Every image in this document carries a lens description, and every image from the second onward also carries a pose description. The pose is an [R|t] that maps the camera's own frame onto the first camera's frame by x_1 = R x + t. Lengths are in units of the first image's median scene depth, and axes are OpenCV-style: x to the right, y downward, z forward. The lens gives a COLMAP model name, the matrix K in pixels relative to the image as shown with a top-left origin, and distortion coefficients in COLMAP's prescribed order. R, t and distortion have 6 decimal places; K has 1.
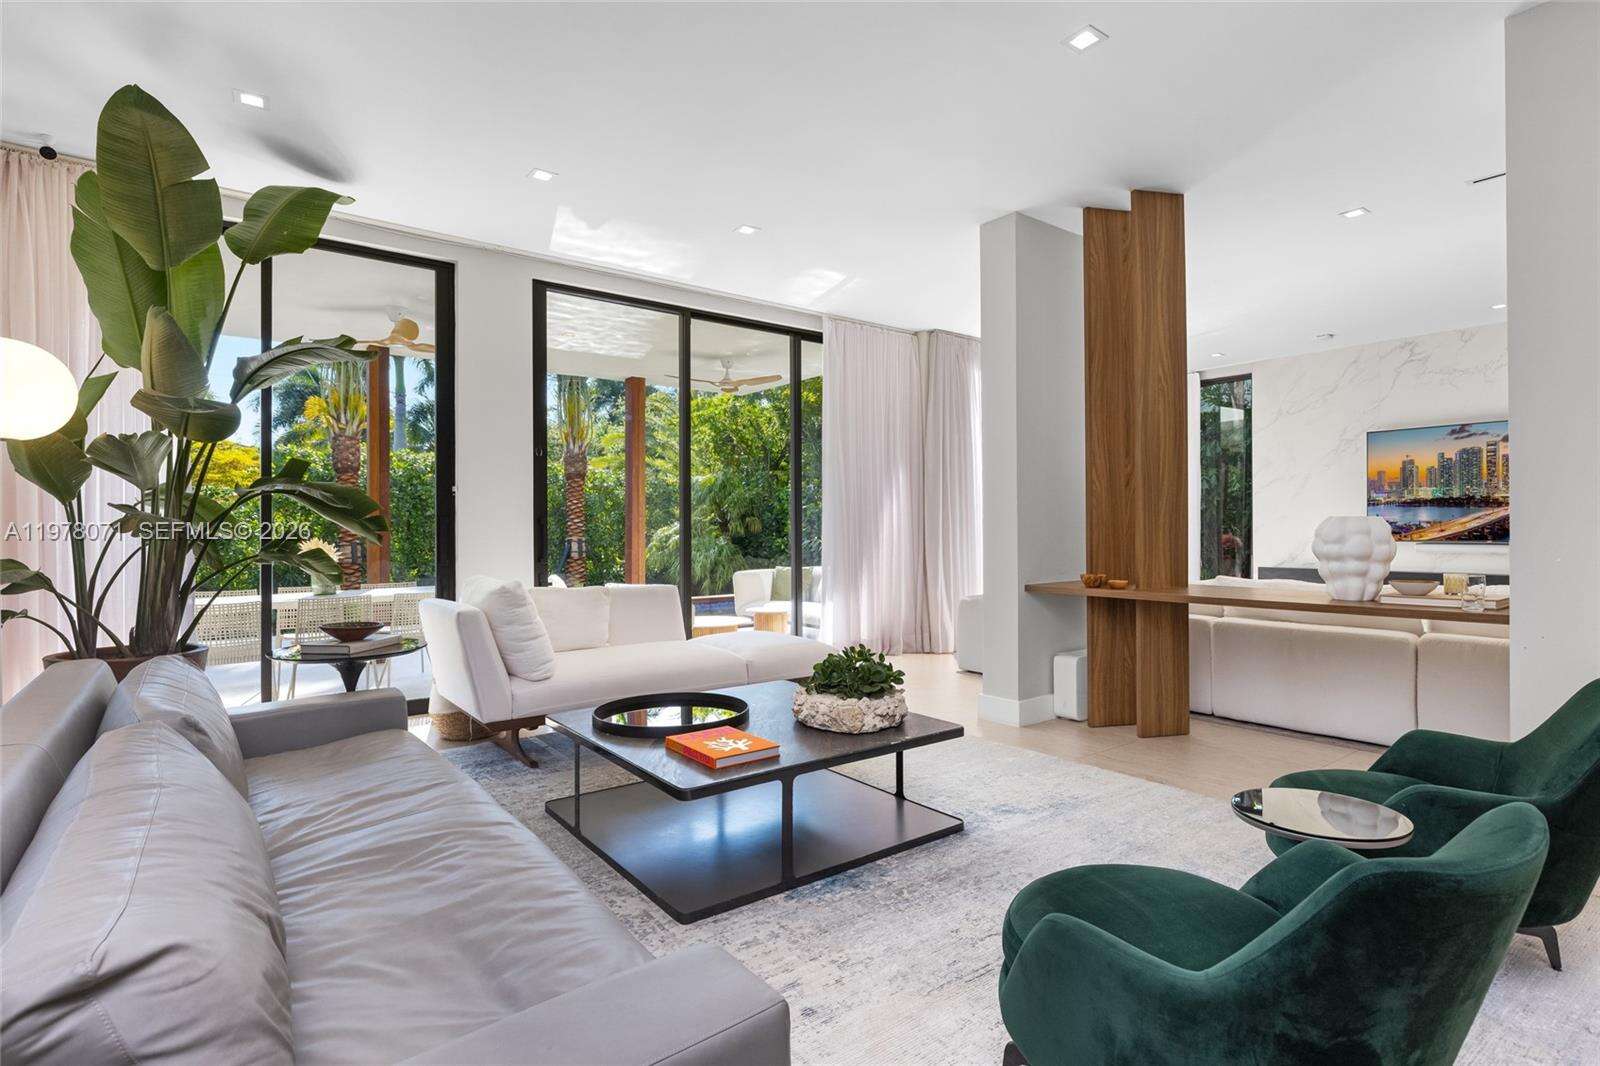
lens RADIAL K [[773.7, 0, 794.9], [0, 773.7, 523.2], [0, 0, 1]] dist [-0.003017, 0.001146]
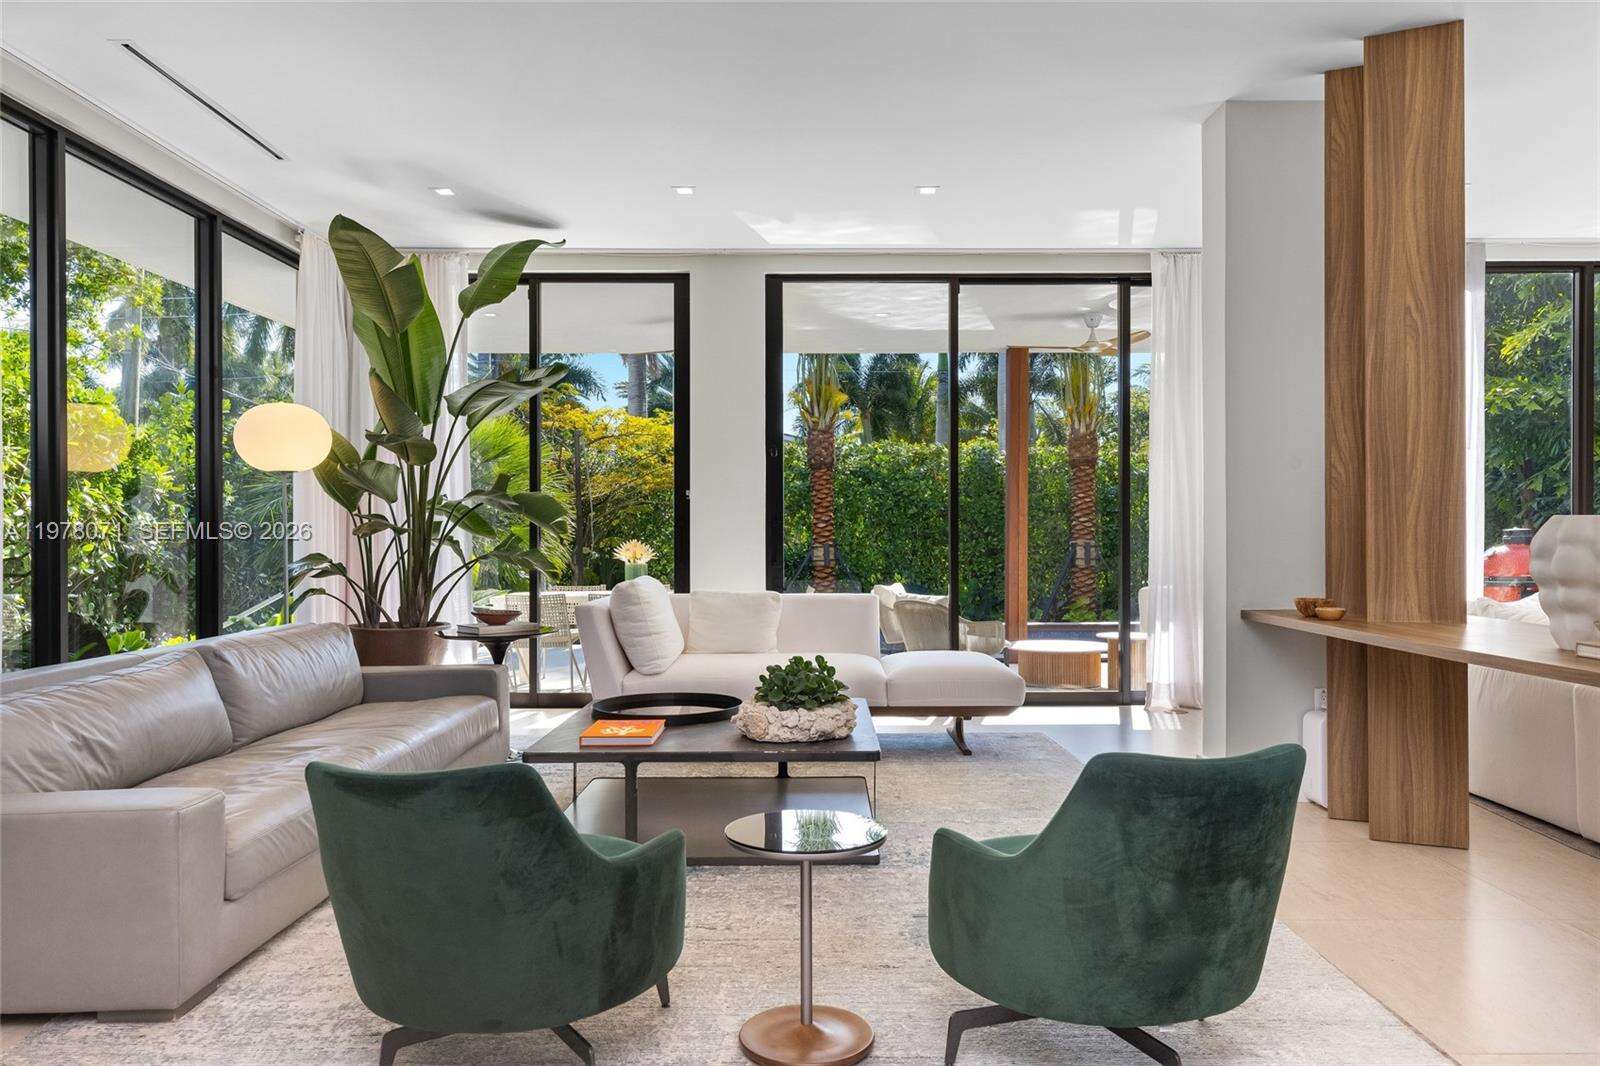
lens RADIAL K [[995.6, 0, 798.1], [0, 995.6, 538.3], [0, 0, 1]] dist [-0.001557, 0.001776]
pose [[0.821655, 0.005321, -0.569961, 0.403120], [0.003942, 0.999879, 0.015018, -0.003356], [0.569972, -0.014586, 0.821535, -0.006998]]
